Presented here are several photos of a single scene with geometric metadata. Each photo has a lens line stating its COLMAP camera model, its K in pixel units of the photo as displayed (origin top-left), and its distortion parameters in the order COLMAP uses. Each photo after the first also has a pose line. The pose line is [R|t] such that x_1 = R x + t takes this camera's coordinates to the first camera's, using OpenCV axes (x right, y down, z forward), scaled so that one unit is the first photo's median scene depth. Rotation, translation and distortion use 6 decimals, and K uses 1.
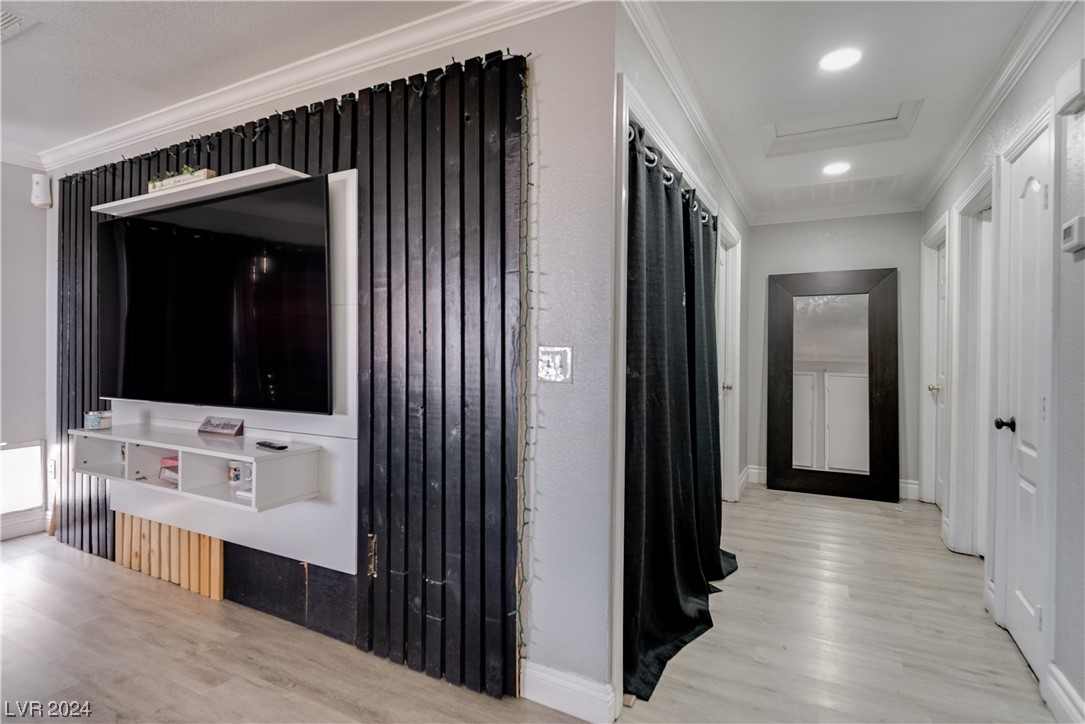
lens RADIAL K [[526.3, 0, 546.2], [0, 526.3, 354.3], [0, 0, 1]] dist [-0.008213, -0.001610]
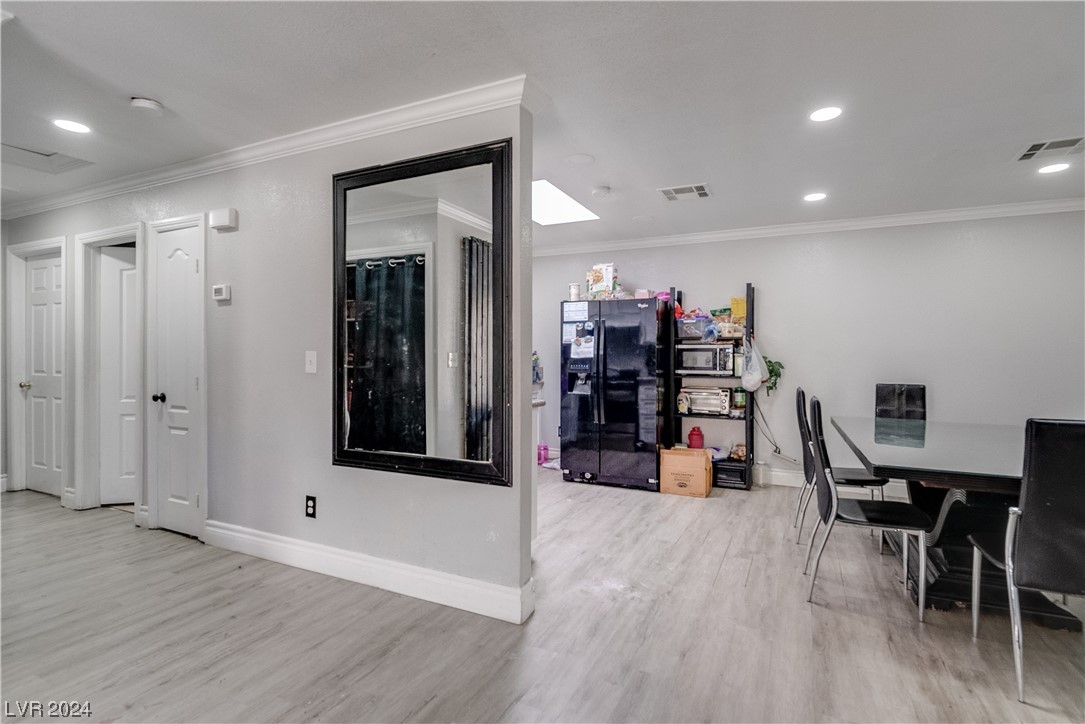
lens RADIAL K [[526.3, 0, 542.1], [0, 526.3, 359.3], [0, 0, 1]] dist [-0.008213, -0.001610]
pose [[-0.032121, -0.010400, 0.999430, -0.750112], [0.001388, 0.999944, 0.010450, 0.001371], [-0.999483, 0.001722, -0.032104, -0.111137]]
